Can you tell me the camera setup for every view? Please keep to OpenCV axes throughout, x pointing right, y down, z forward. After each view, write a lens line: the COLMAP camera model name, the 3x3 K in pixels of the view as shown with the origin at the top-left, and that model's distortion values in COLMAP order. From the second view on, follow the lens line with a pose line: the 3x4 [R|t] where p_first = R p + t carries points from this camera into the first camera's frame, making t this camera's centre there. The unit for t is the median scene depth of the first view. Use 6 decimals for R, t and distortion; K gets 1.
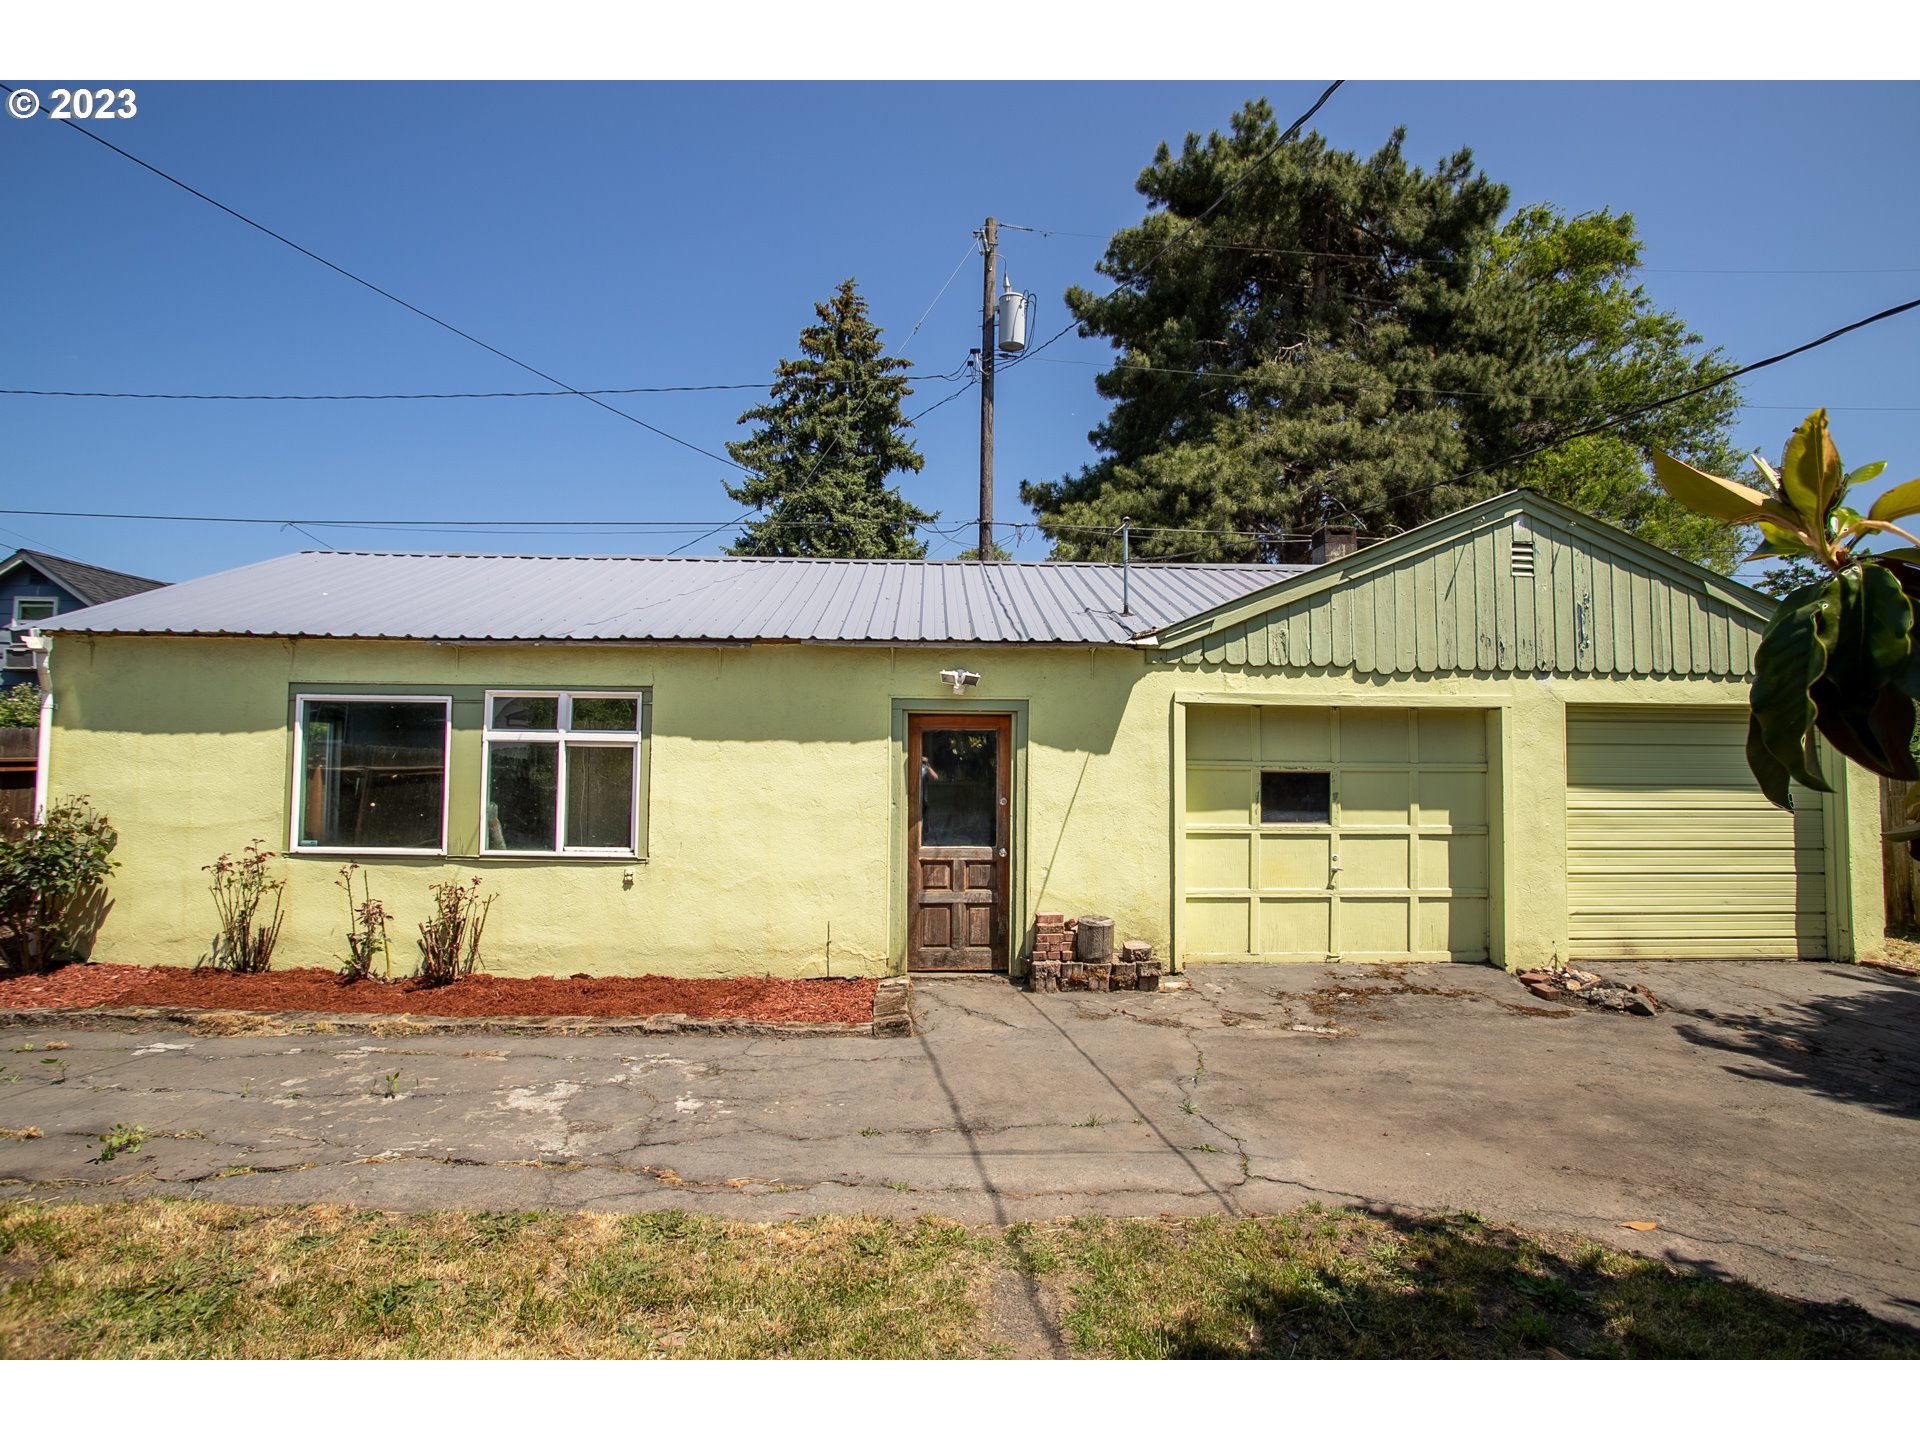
lens RADIAL K [[924.4, 0, 958.1], [0, 924.4, 707.2], [0, 0, 1]] dist [-0.073686, 0.036217]
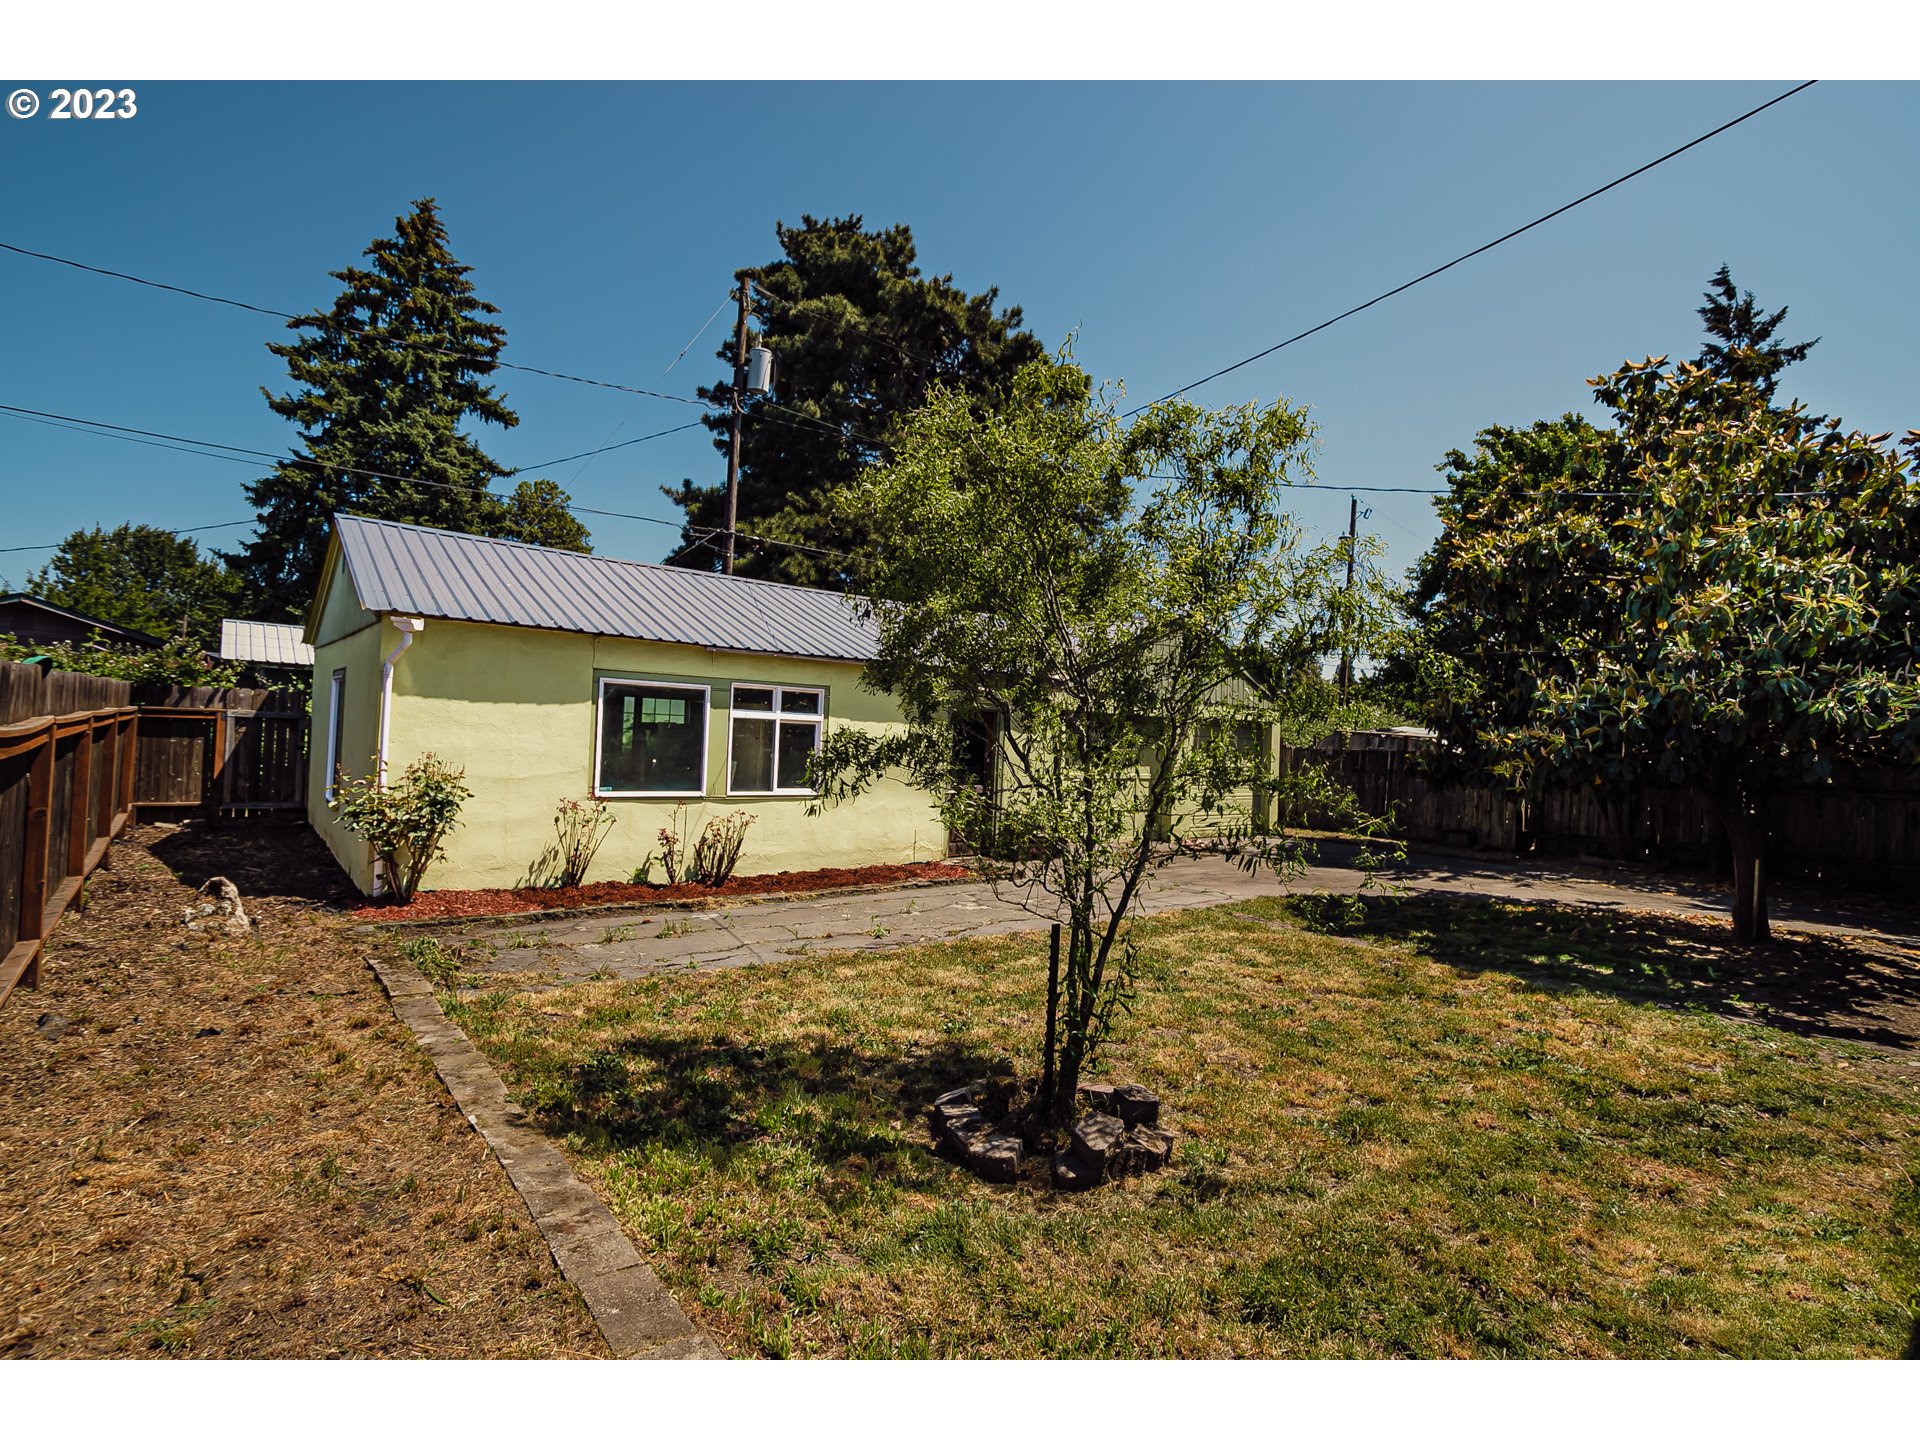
lens RADIAL K [[924.4, 0, 958.1], [0, 924.4, 707.2], [0, 0, 1]] dist [-0.073686, 0.036217]
pose [[0.790815, 0.042107, 0.610605, -1.133315], [-0.067908, 0.997508, 0.019162, -0.031998], [-0.608276, -0.056619, 0.791704, -0.389163]]
